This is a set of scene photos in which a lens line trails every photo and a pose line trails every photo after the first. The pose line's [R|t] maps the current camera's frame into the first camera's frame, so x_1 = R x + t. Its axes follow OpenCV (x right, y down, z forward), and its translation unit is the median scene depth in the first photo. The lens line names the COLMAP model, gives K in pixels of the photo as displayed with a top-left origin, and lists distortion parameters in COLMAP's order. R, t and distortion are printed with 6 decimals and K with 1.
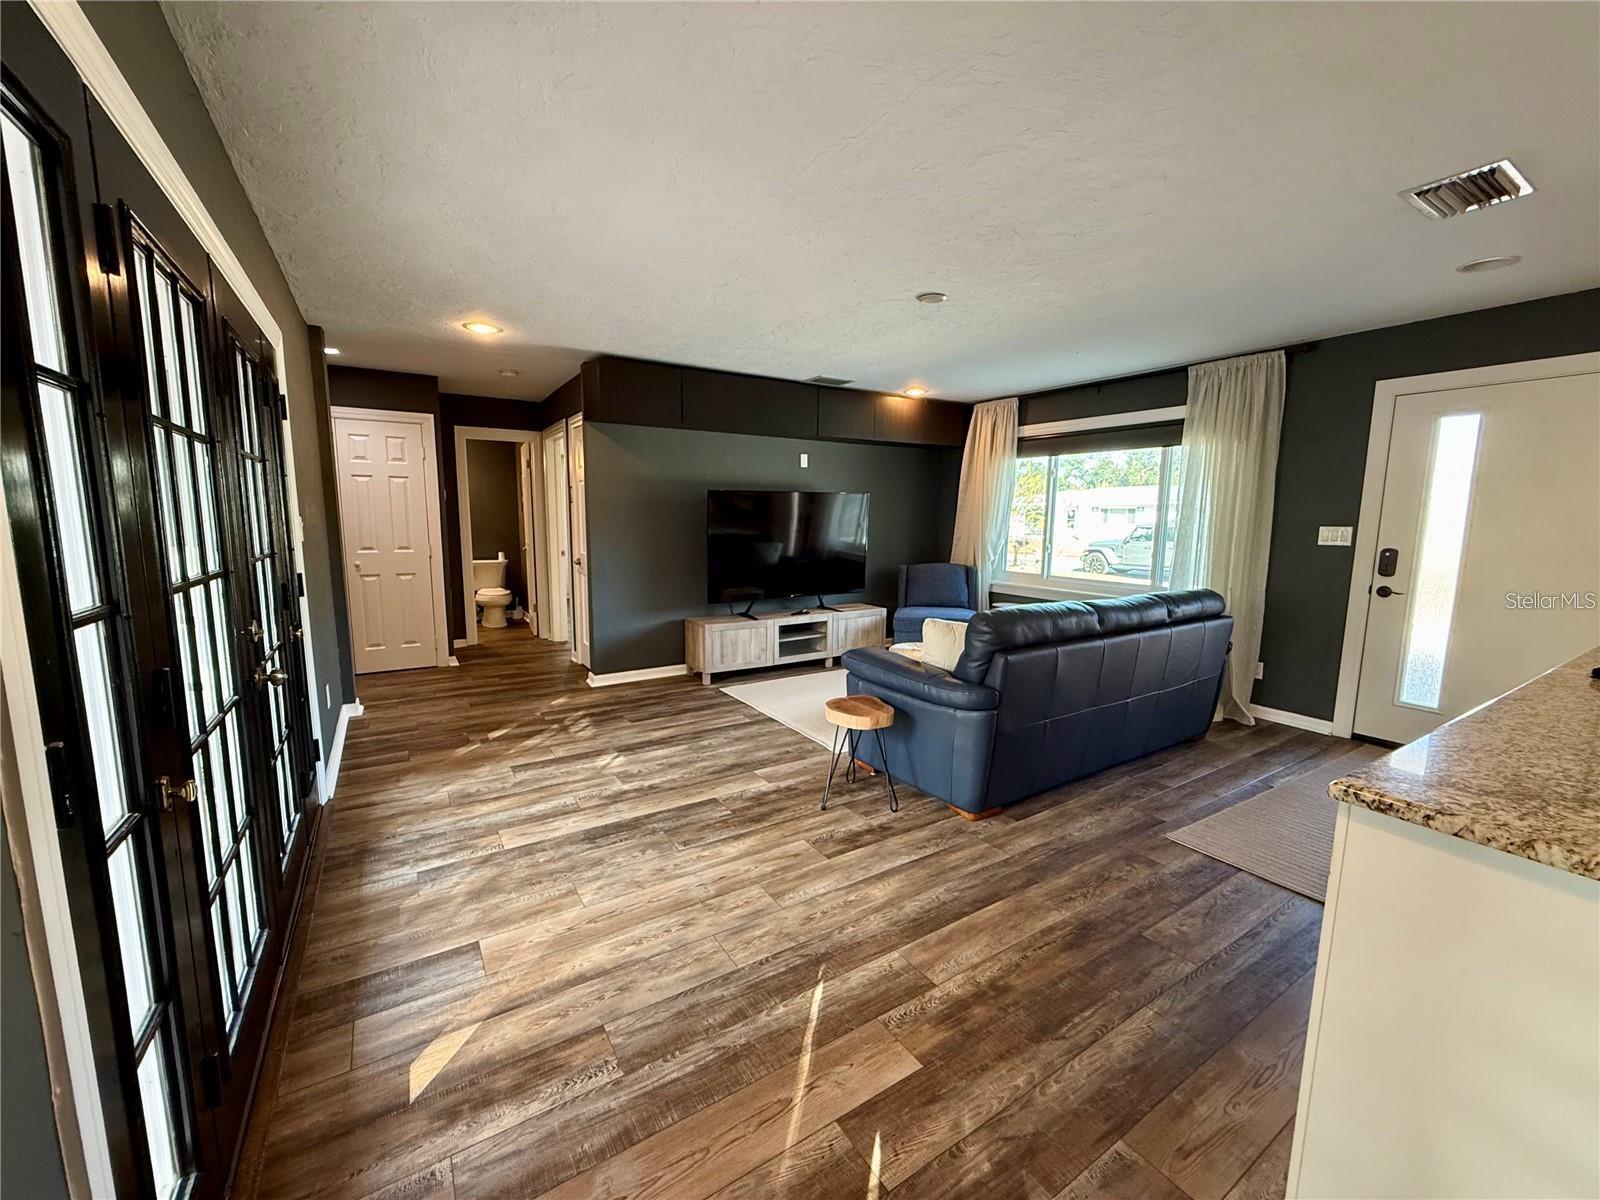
lens RADIAL K [[639.7, 0, 794.0], [0, 639.7, 599.9], [0, 0, 1]] dist [-0.000450, -0.000153]
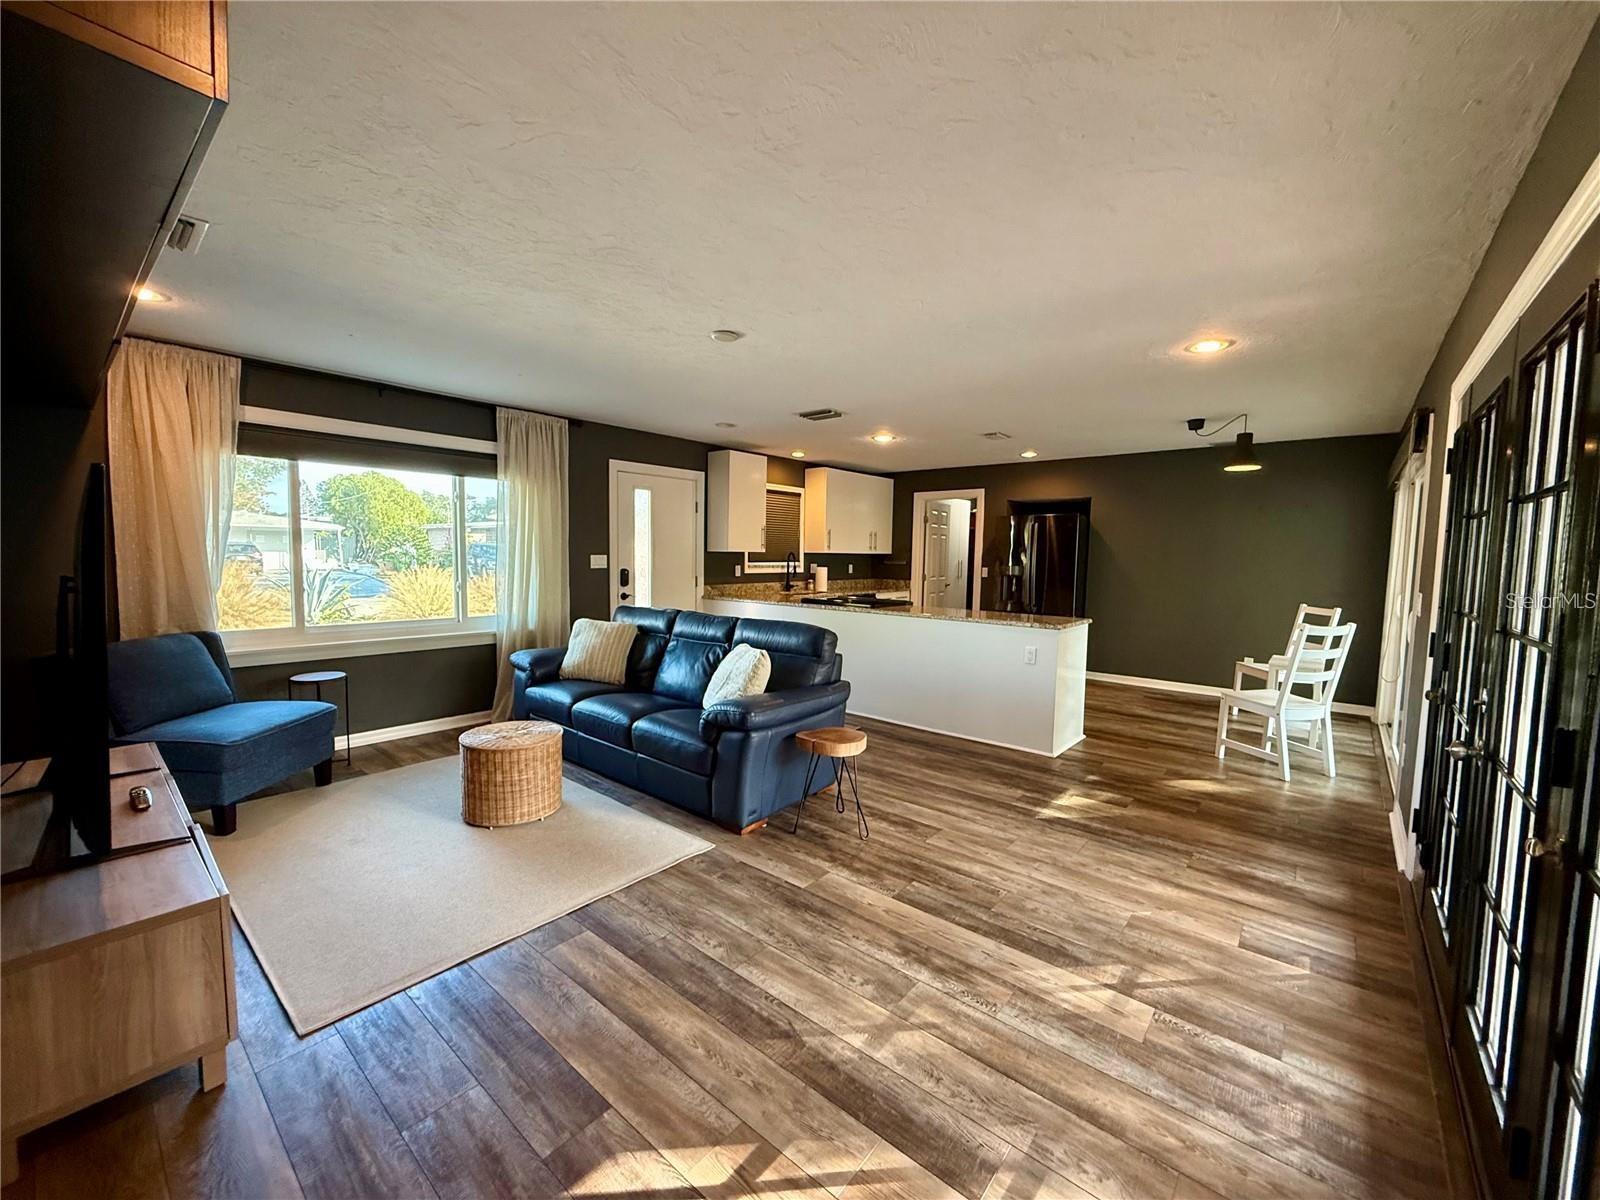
lens RADIAL K [[637.7, 0, 795.7], [0, 637.7, 600.9], [0, 0, 1]] dist [-0.000058, -0.000334]
pose [[-0.303380, -0.087196, 0.948872, -0.629533], [0.106798, 0.986418, 0.124792, -0.140337], [-0.946866, 0.139197, -0.289947, 0.982410]]
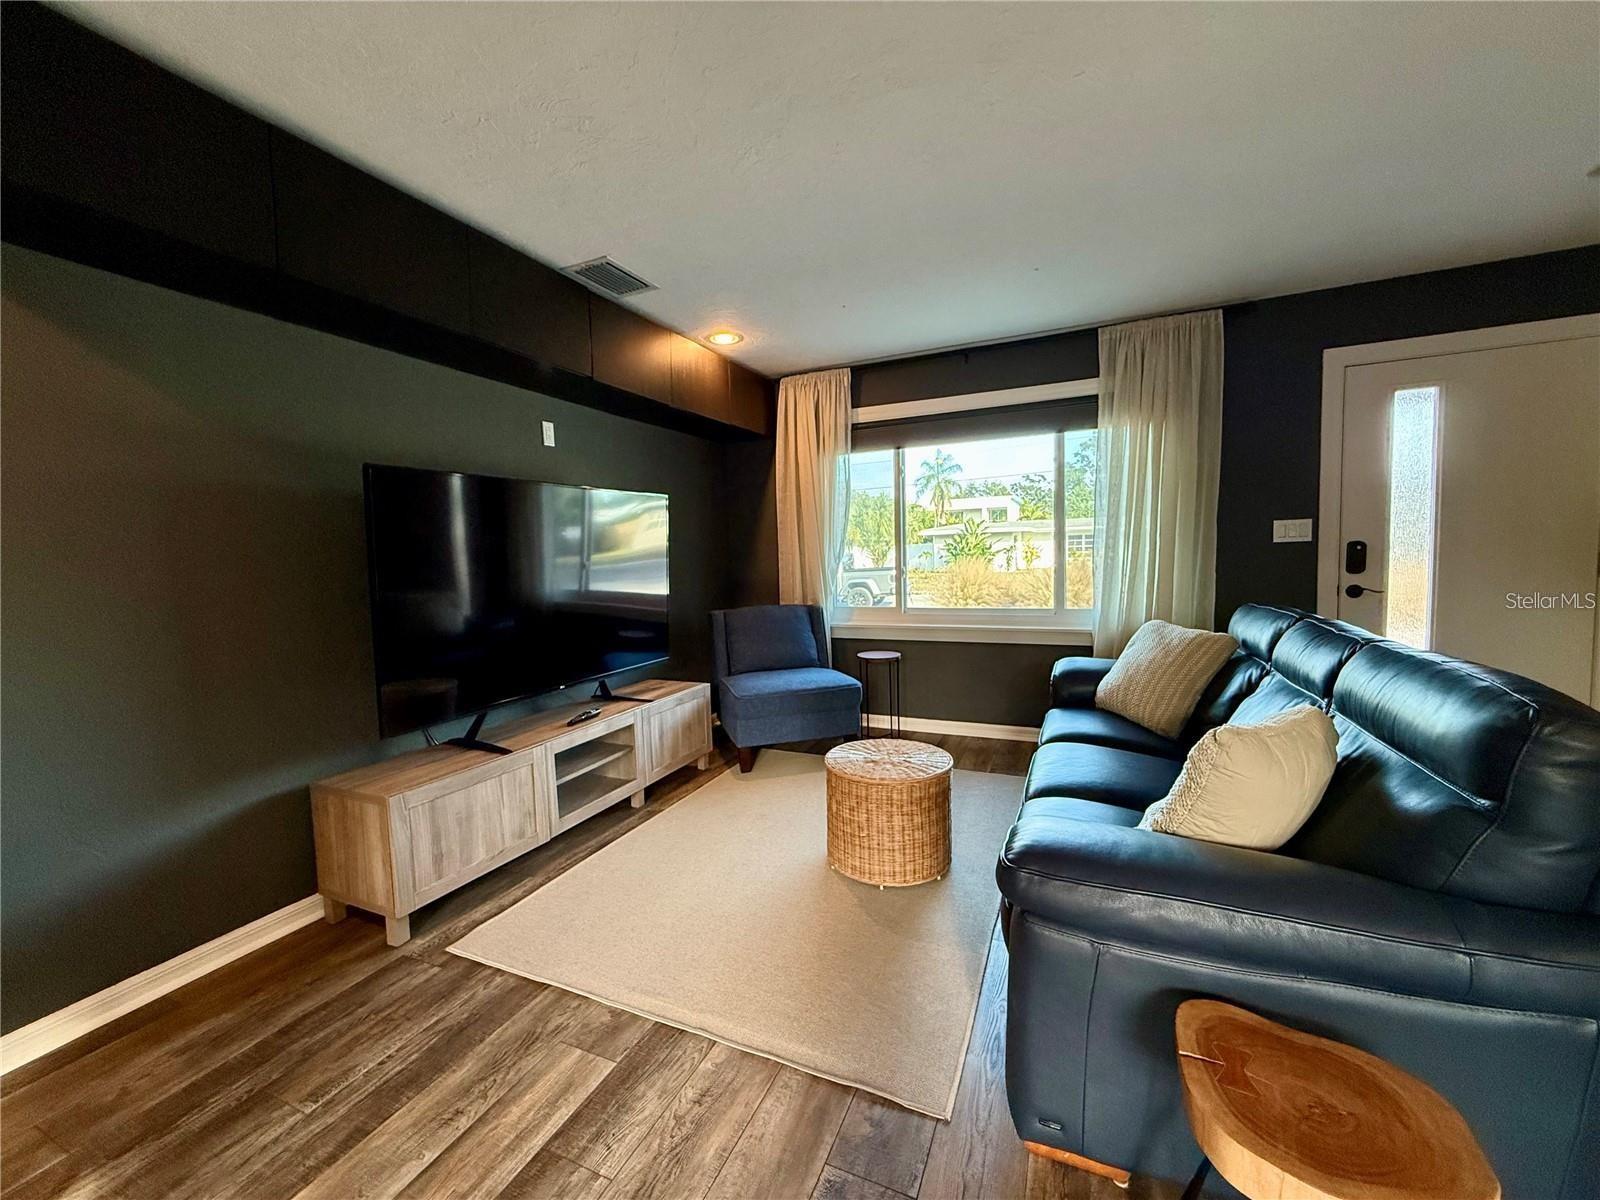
lens RADIAL K [[637.7, 0, 795.7], [0, 637.7, 600.9], [0, 0, 1]] dist [-0.000058, -0.000334]
pose [[0.835384, -0.072956, 0.544804, -0.164622], [0.110659, 0.993181, -0.036681, -0.048390], [-0.538413, 0.090930, 0.837761, 0.638459]]
